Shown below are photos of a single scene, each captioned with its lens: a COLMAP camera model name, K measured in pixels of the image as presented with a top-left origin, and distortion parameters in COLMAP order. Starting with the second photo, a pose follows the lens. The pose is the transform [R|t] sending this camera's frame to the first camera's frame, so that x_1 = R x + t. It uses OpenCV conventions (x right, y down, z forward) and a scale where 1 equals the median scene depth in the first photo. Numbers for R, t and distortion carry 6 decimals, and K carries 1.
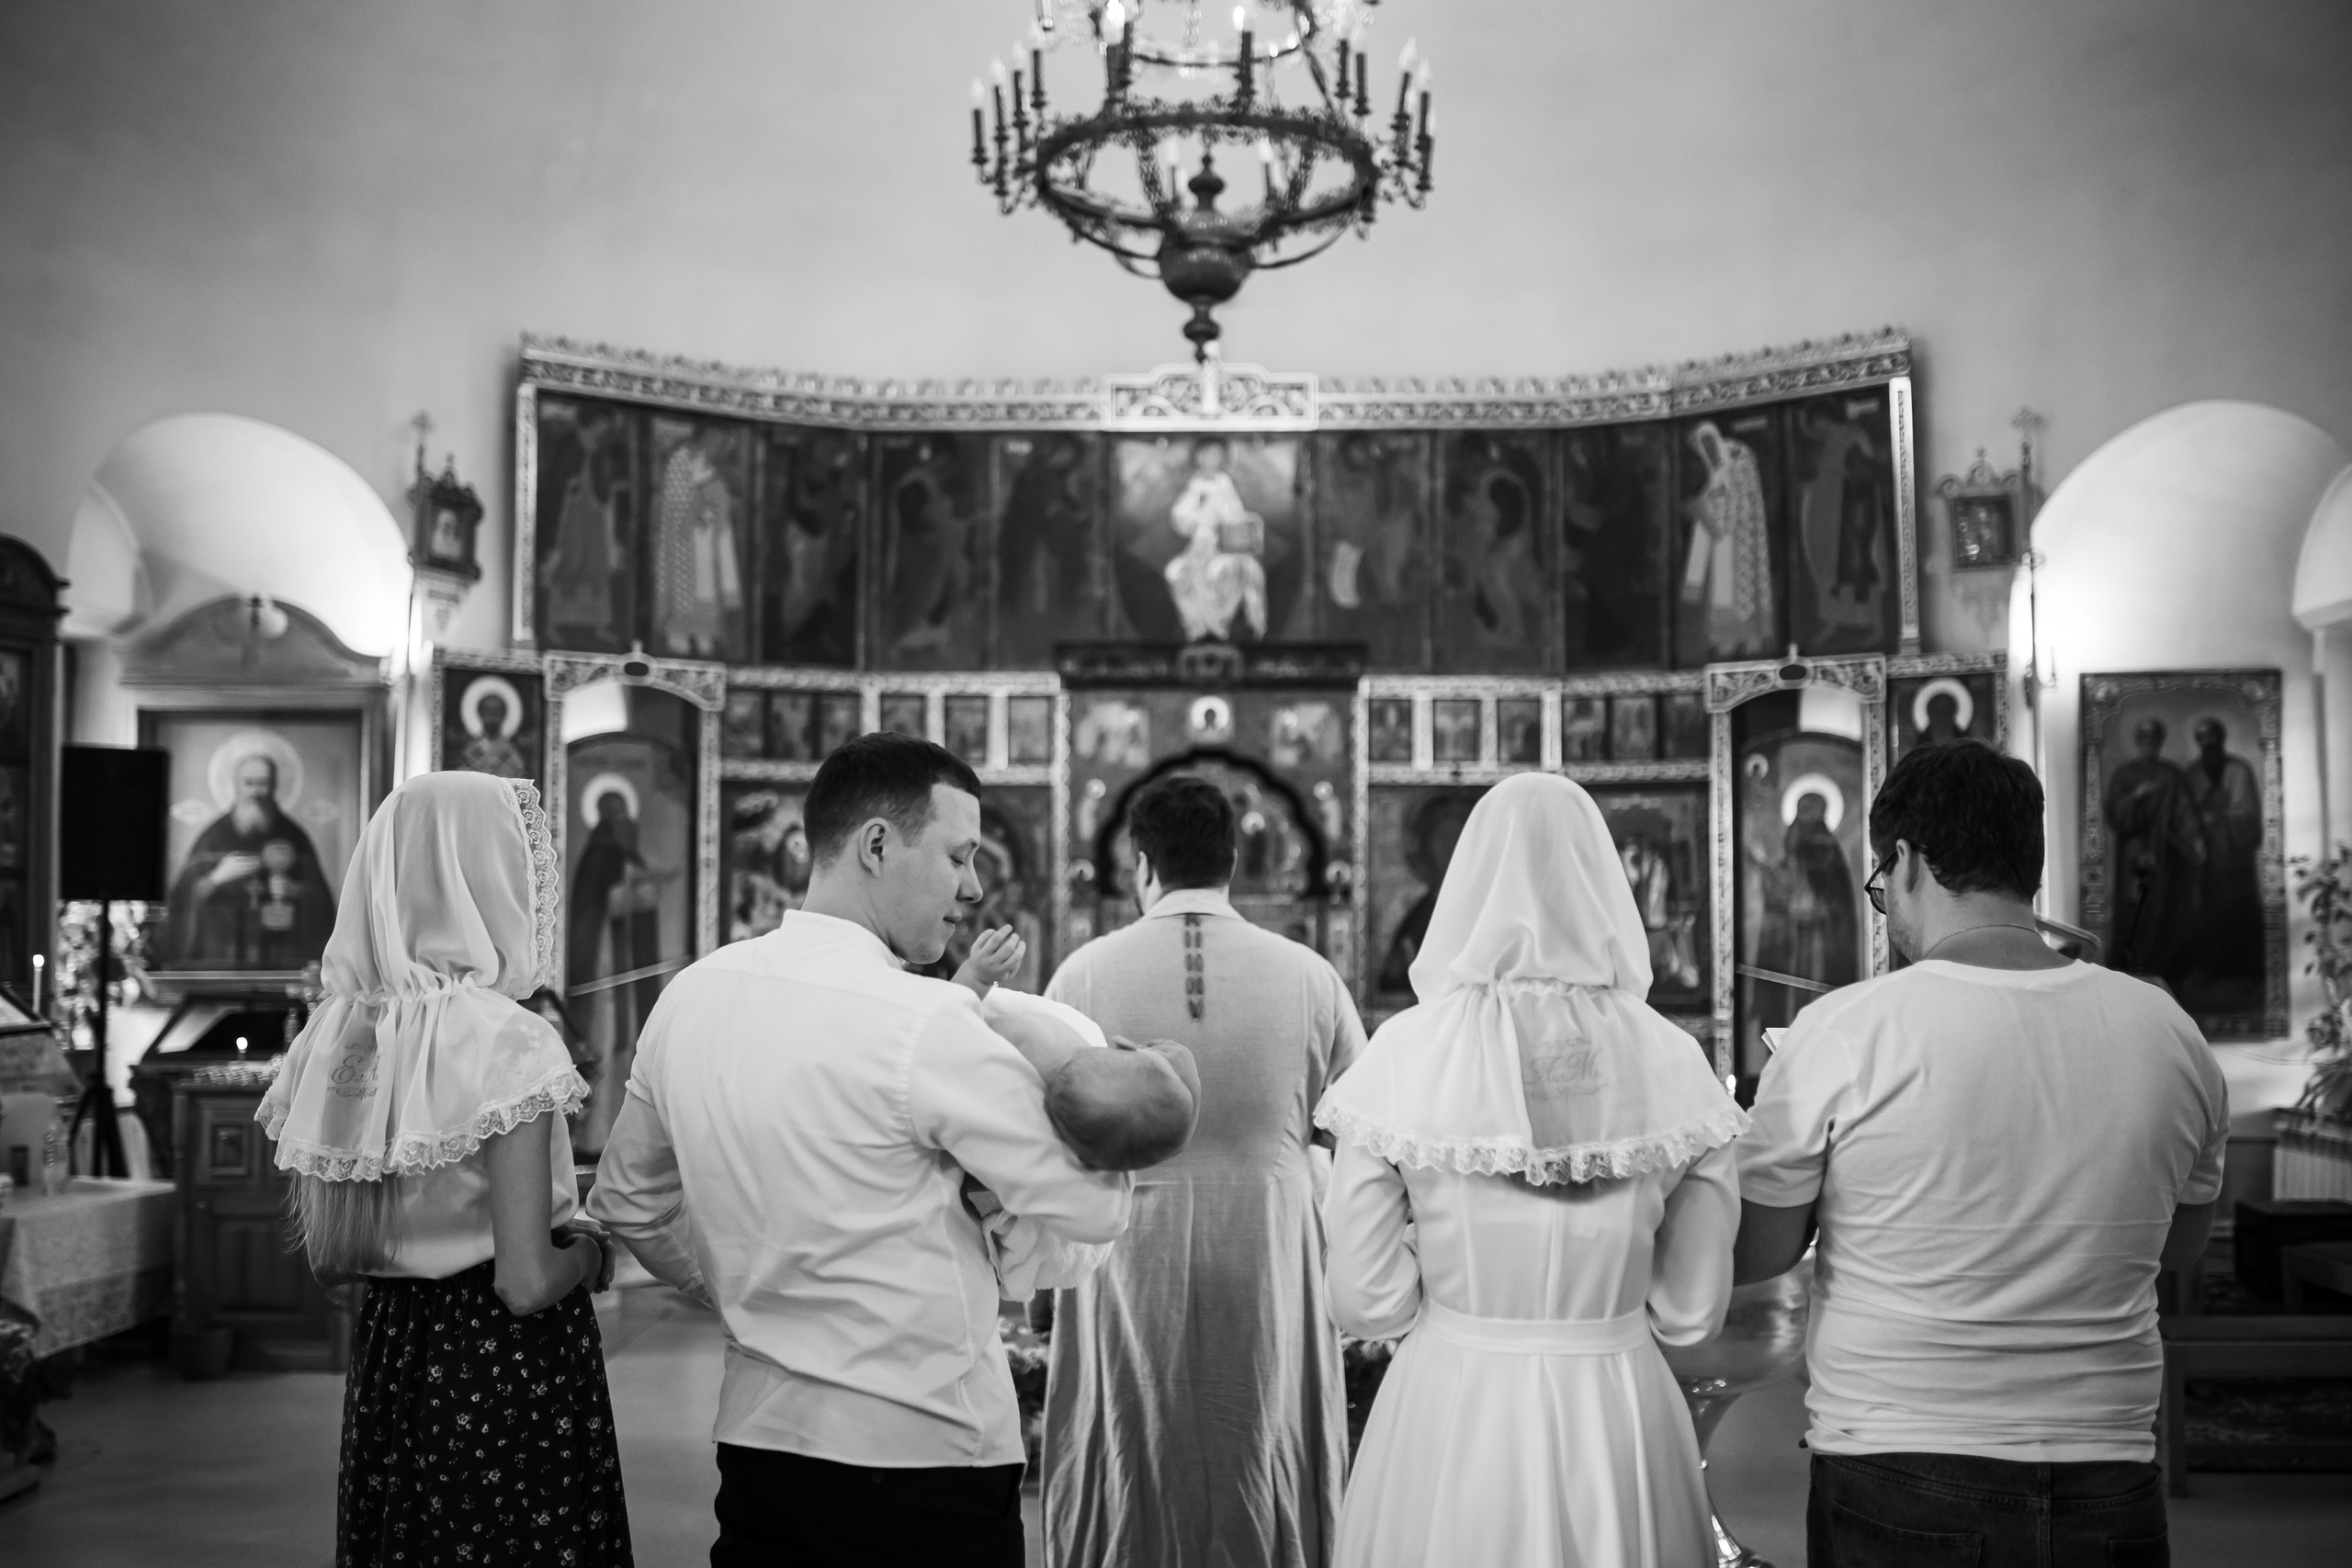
lens RADIAL K [[2213.6, 0, 1131.7], [0, 2213.6, 783.7], [0, 0, 1]] dist [-0.065528, 0.037874]
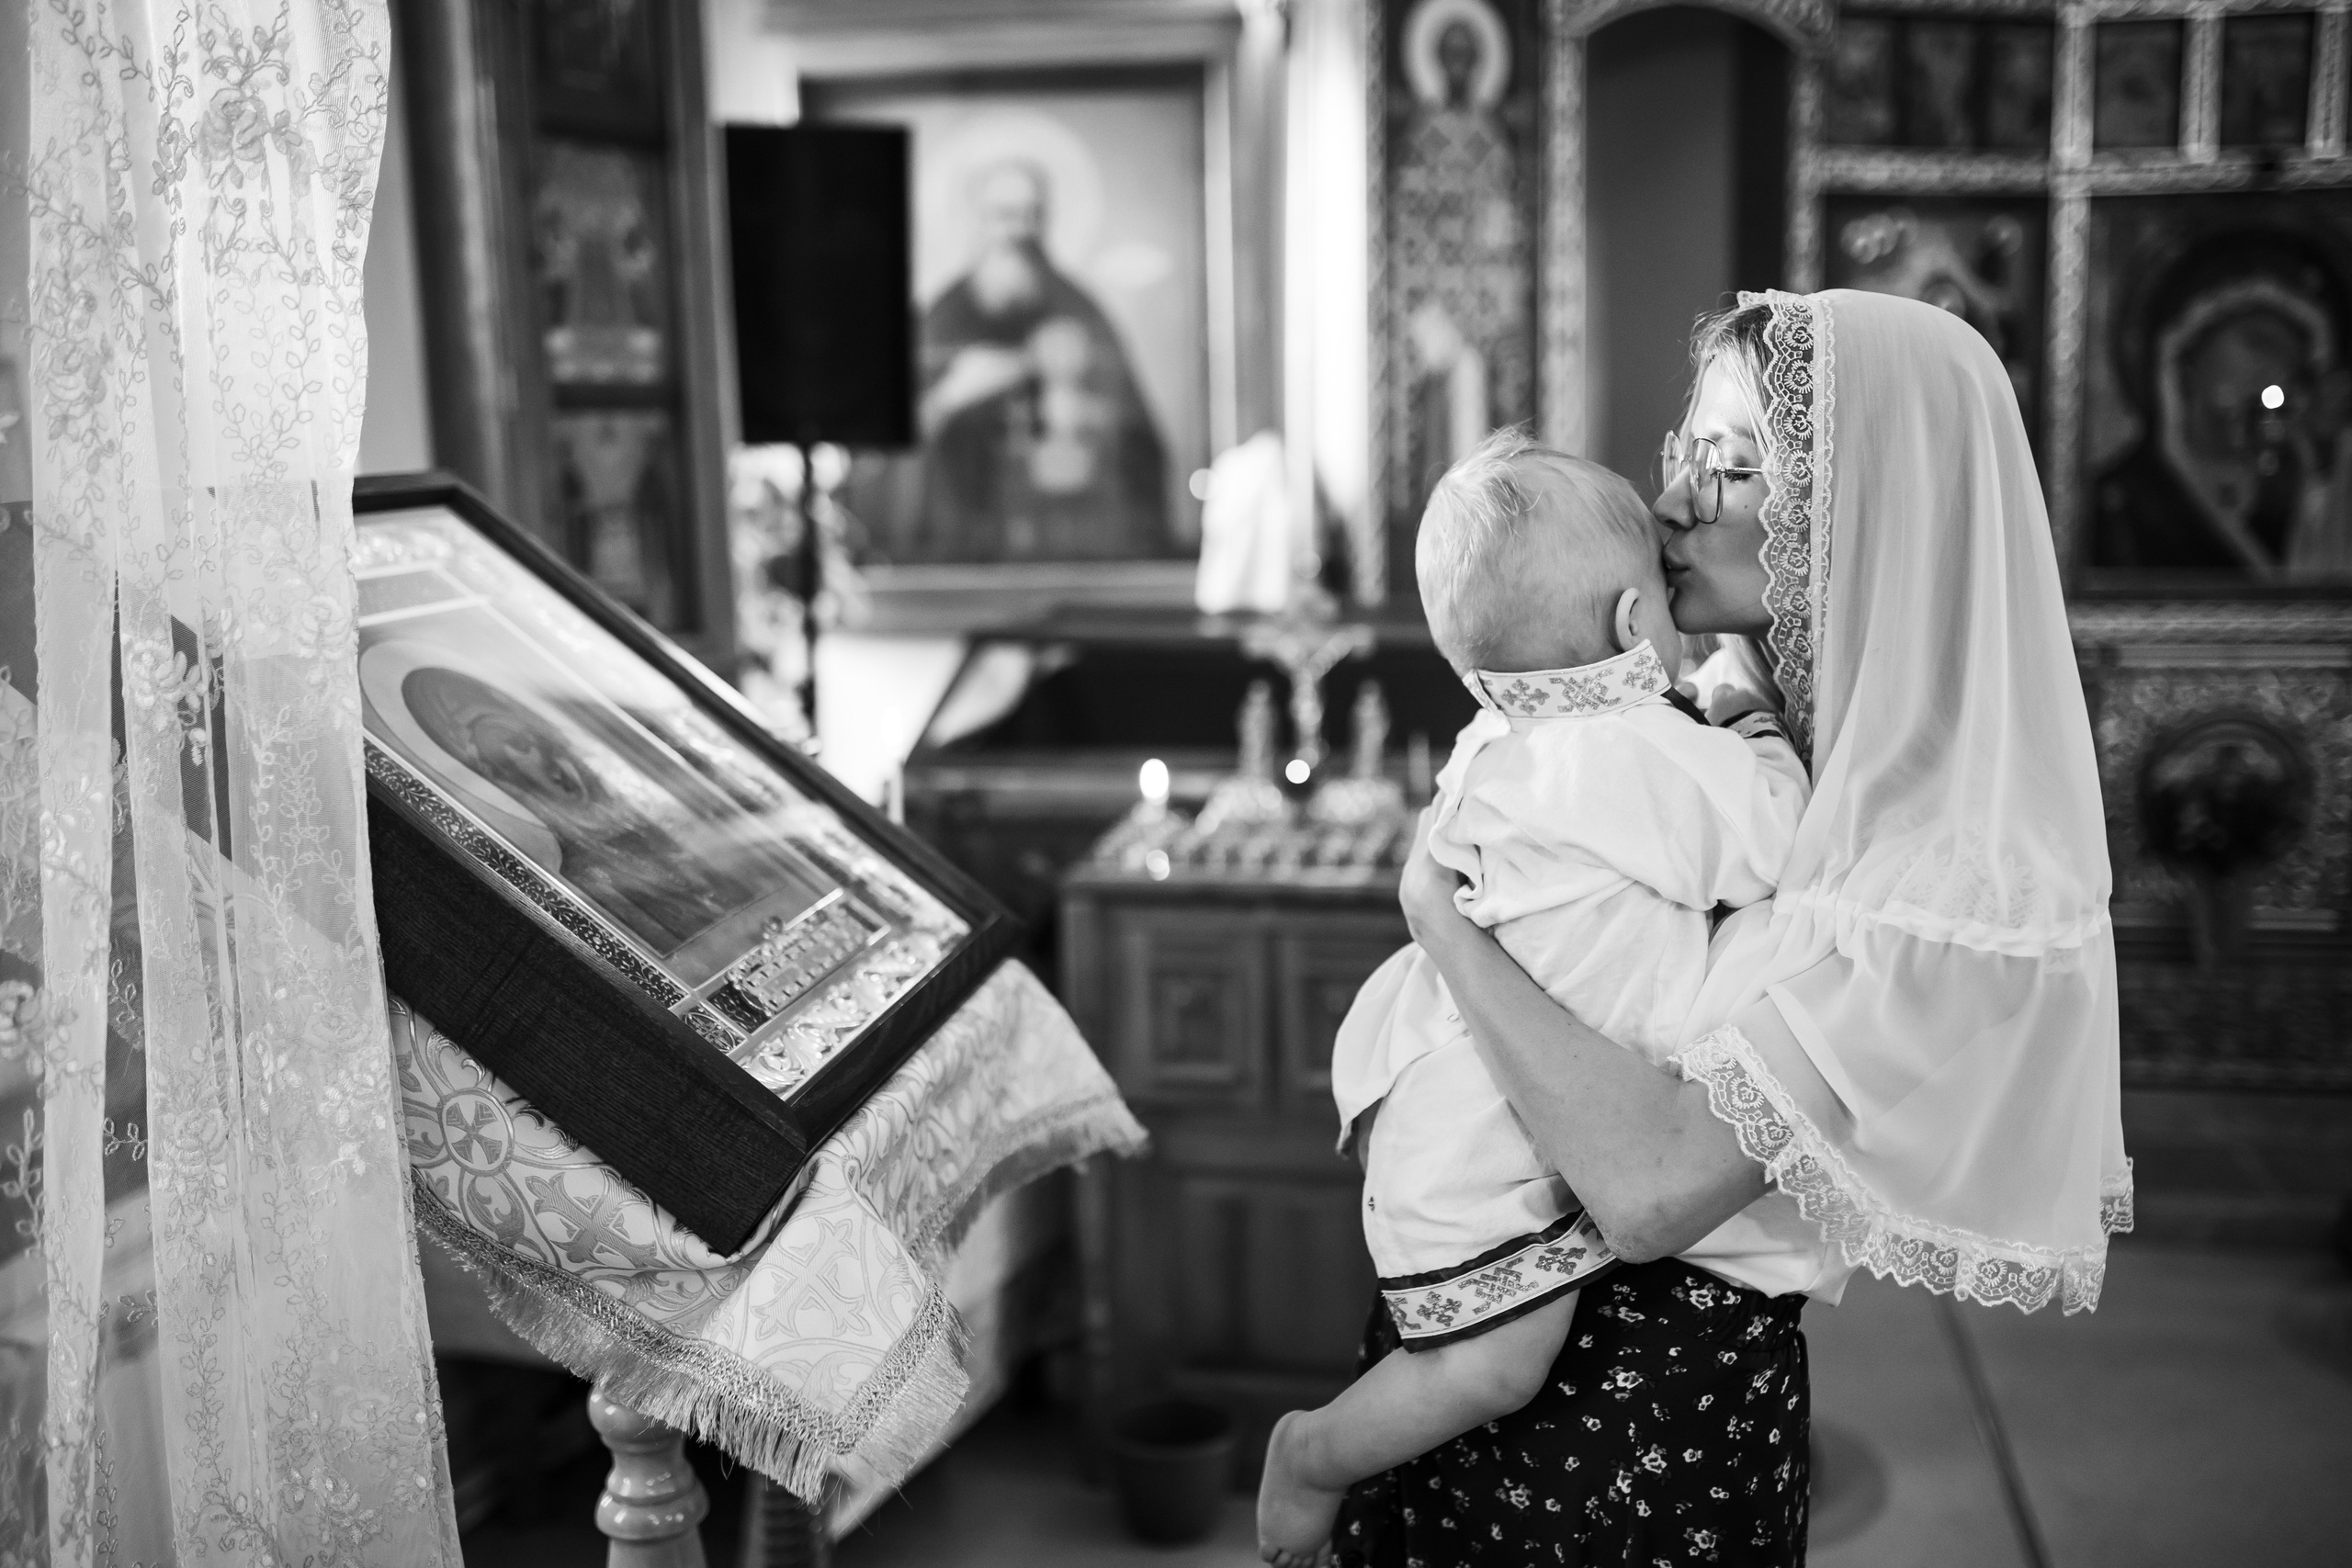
lens RADIAL K [[2213.6, 0, 1131.7], [0, 2213.6, 783.7], [0, 0, 1]] dist [-0.065528, 0.037874]
pose [[0.984521, 0.010439, -0.174956, -0.260046], [0.030366, 0.972968, 0.228934, 0.011850], [0.172616, -0.230703, 0.957590, 0.433714]]
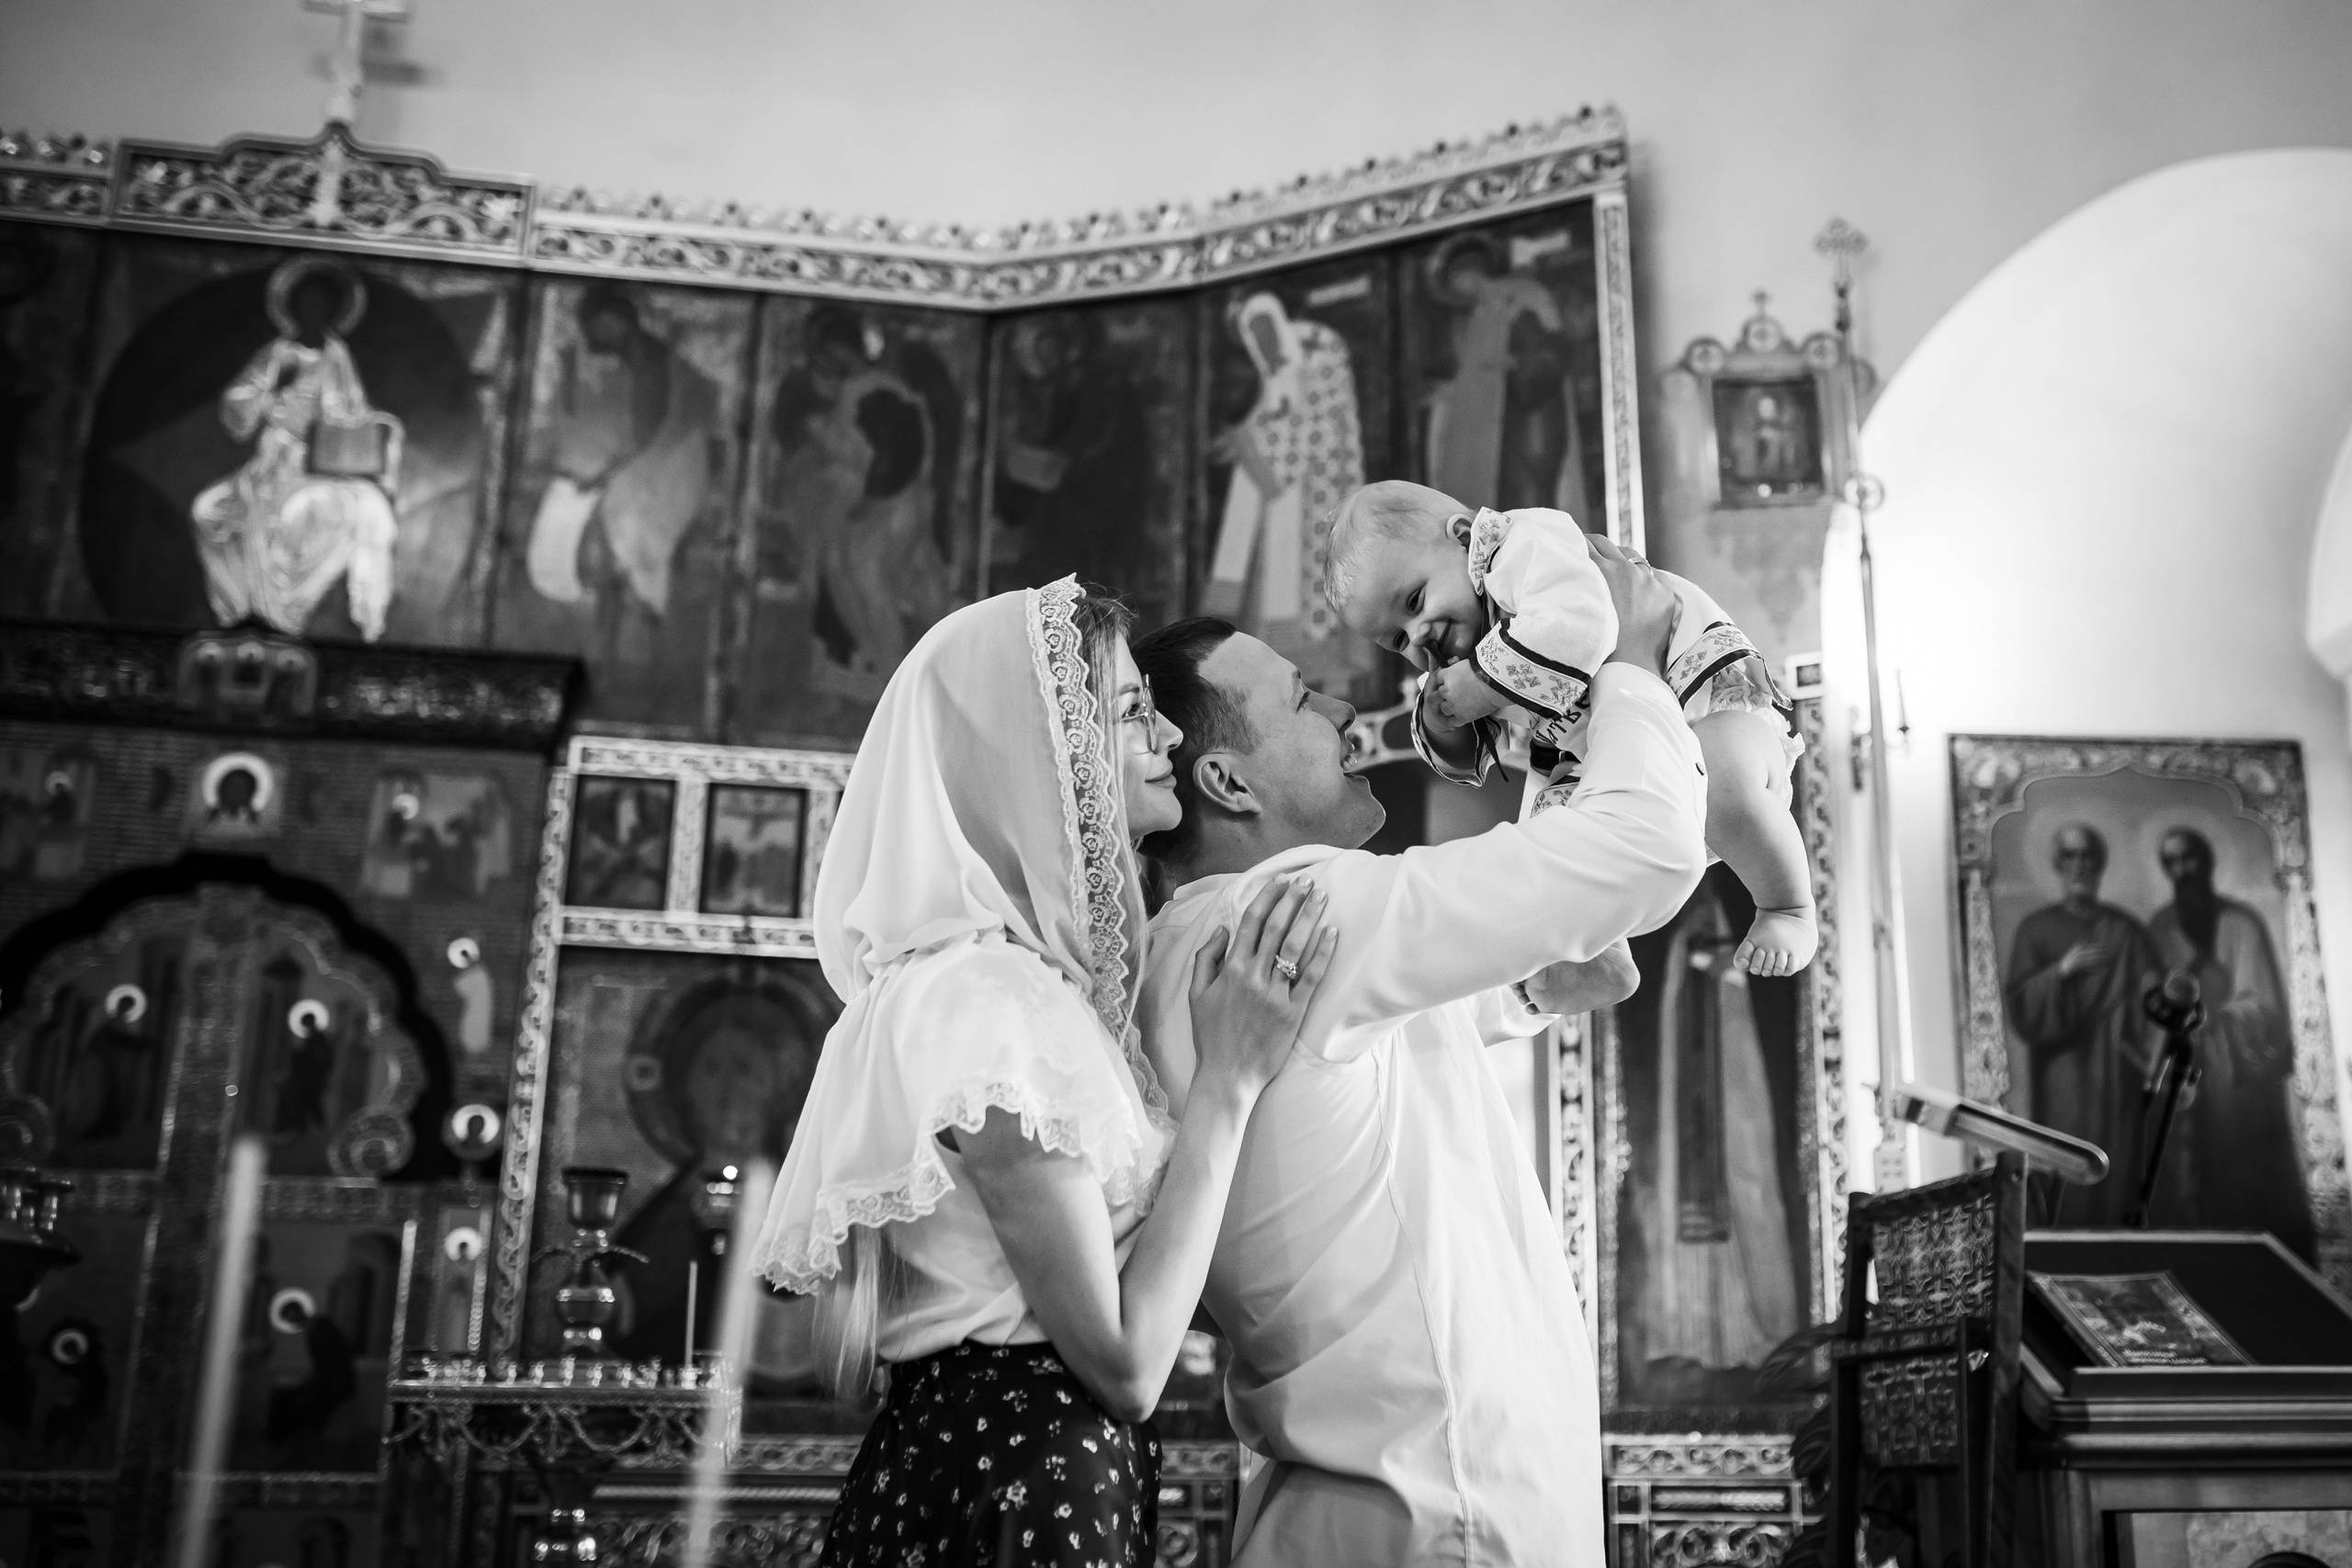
lens RADIAL K [[2465.8, 0, 1339.6], [0, 2465.8, 668.5], [0, 0, 1]] dist [-0.068403, 0.069895]
pose [[0.967539, 0.077352, 0.240594, 0.141702], [-0.013999, 0.966951, -0.254579, 0.077890], [-0.252335, 0.242947, 0.936645, 0.451507]]
